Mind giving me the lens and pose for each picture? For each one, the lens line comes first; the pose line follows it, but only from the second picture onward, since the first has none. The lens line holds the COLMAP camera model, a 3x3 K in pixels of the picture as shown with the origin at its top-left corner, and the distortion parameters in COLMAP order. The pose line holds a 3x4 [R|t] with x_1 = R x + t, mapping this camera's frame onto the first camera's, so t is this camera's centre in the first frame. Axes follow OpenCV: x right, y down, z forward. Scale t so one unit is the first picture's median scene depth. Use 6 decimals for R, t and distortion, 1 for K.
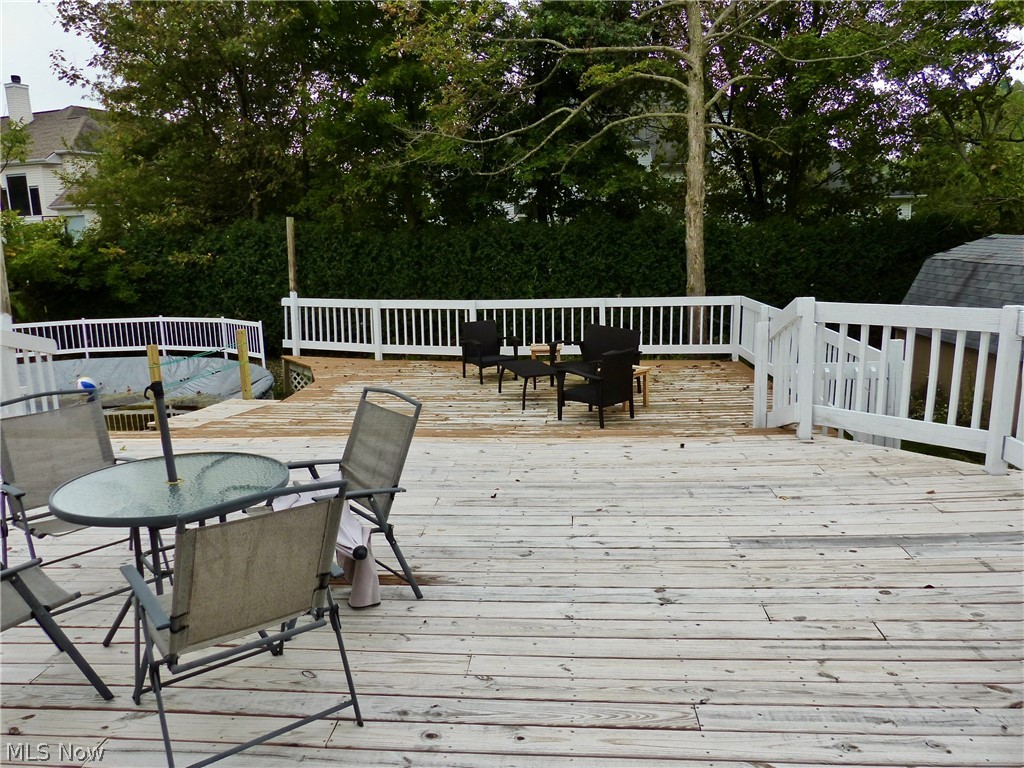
lens RADIAL K [[772.2, 0, 513.0], [0, 772.2, 381.3], [0, 0, 1]] dist [-0.028394, 0.027082]
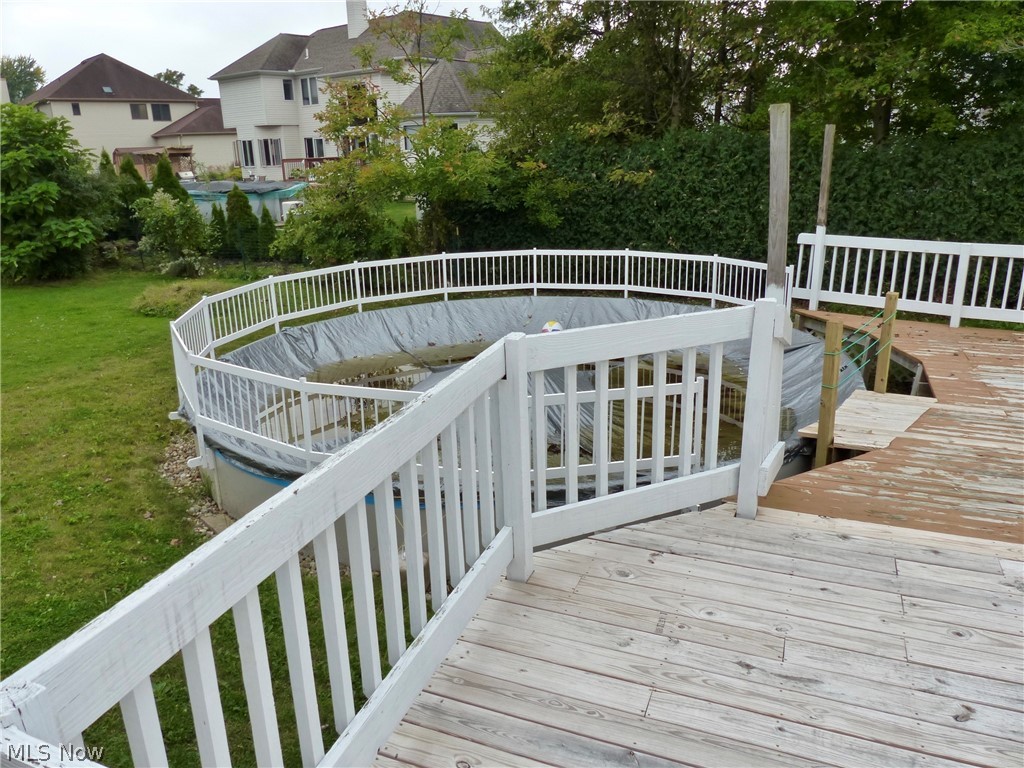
lens RADIAL K [[772.2, 0, 510.3], [0, 772.2, 384.4], [0, 0, 1]] dist [-0.028394, 0.027082]
pose [[0.955603, 0.086716, -0.281609, -0.275521], [-0.053834, 0.991009, 0.122484, -0.029592], [0.289698, -0.101886, 0.951680, 0.136690]]
